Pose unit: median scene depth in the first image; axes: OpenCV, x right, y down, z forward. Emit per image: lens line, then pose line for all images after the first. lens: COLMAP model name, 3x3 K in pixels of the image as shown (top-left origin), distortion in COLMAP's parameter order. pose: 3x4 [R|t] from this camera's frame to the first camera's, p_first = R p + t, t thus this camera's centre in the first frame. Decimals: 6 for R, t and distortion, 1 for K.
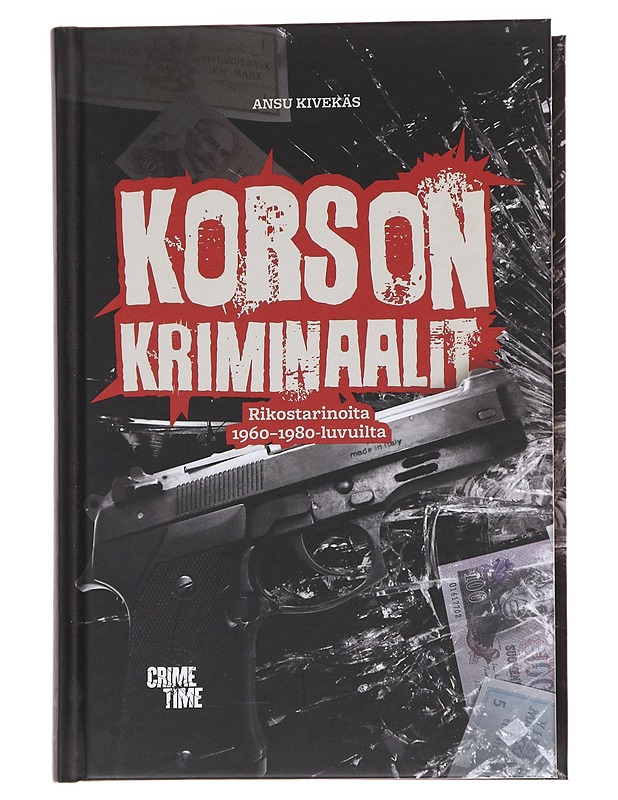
lens RADIAL K [[4048.6, 0, 308.0], [0, 4048.6, 398.0], [0, 0, 1]] dist [0.675073, 0.000000]
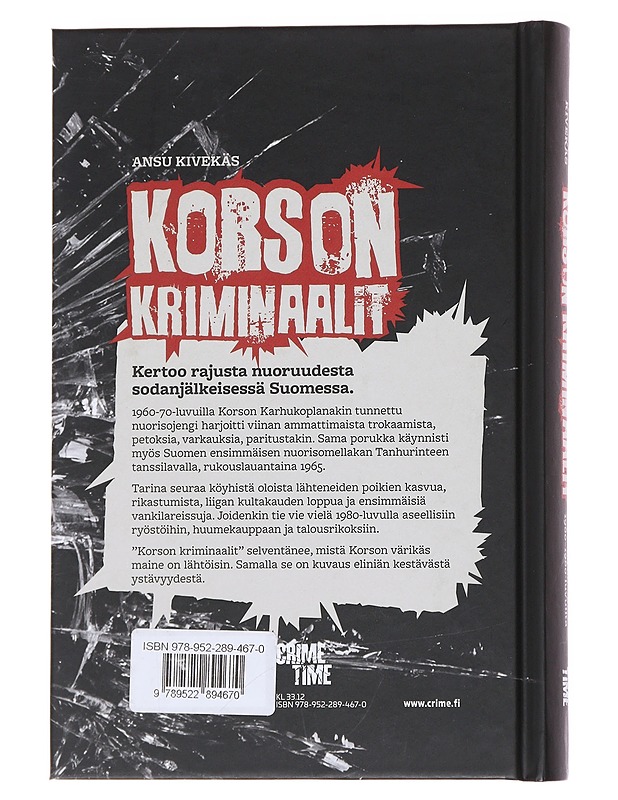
lens RADIAL K [[4048.6, 0, 309.4], [0, 4048.6, 401.7], [0, 0, 1]] dist [0.675073, 0.000000]
pose [[0.999508, 0.006024, 0.030771, -0.027576], [-0.005603, 0.999890, -0.013736, 0.039545], [-0.030850, 0.013557, 0.999432, -0.382001]]
